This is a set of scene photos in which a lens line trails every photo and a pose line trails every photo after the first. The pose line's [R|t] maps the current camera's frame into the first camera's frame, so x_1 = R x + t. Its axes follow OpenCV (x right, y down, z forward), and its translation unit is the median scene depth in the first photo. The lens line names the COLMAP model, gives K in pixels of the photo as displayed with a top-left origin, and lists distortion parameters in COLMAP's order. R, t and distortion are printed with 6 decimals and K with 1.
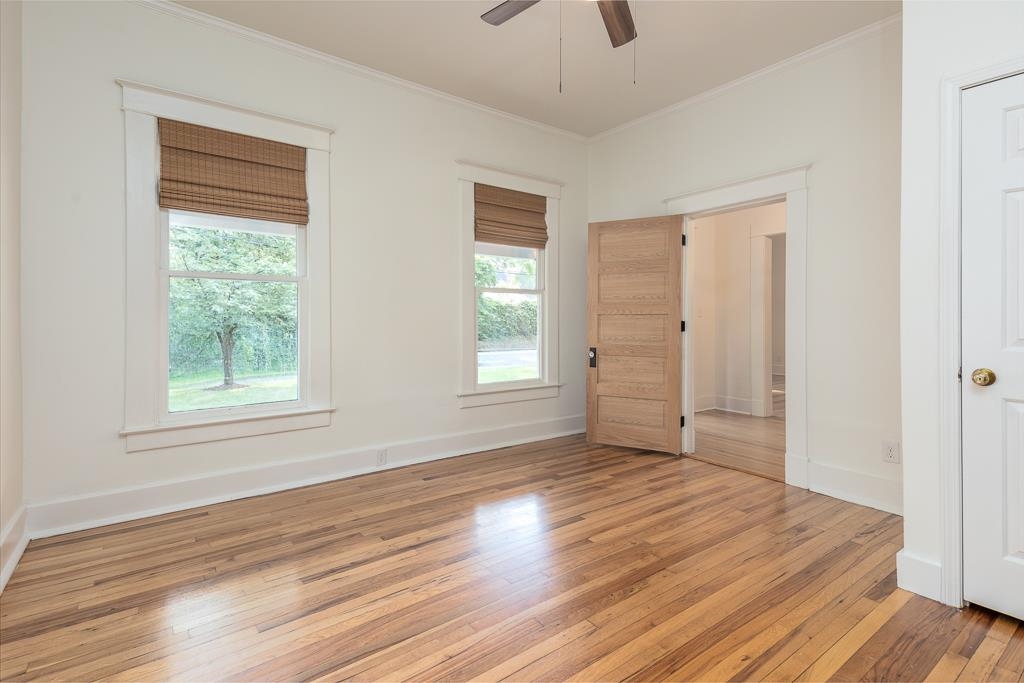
lens RADIAL K [[489.7, 0, 512.0], [0, 489.7, 318.9], [0, 0, 1]] dist [-0.002736, -0.001102]
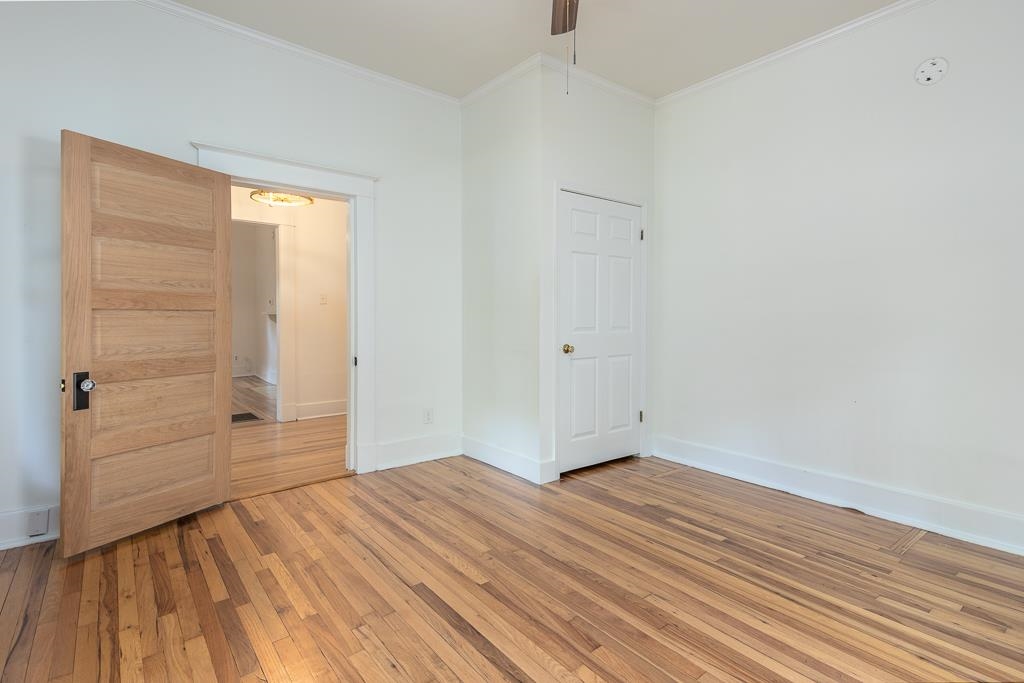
lens RADIAL K [[488.7, 0, 508.8], [0, 488.7, 315.1], [0, 0, 1]] dist [0.035658, -0.000013]
pose [[-0.041585, -0.004816, 0.999123, -0.518825], [-0.003738, 0.999982, 0.004665, -0.009140], [-0.999128, -0.003540, -0.041602, 0.751060]]
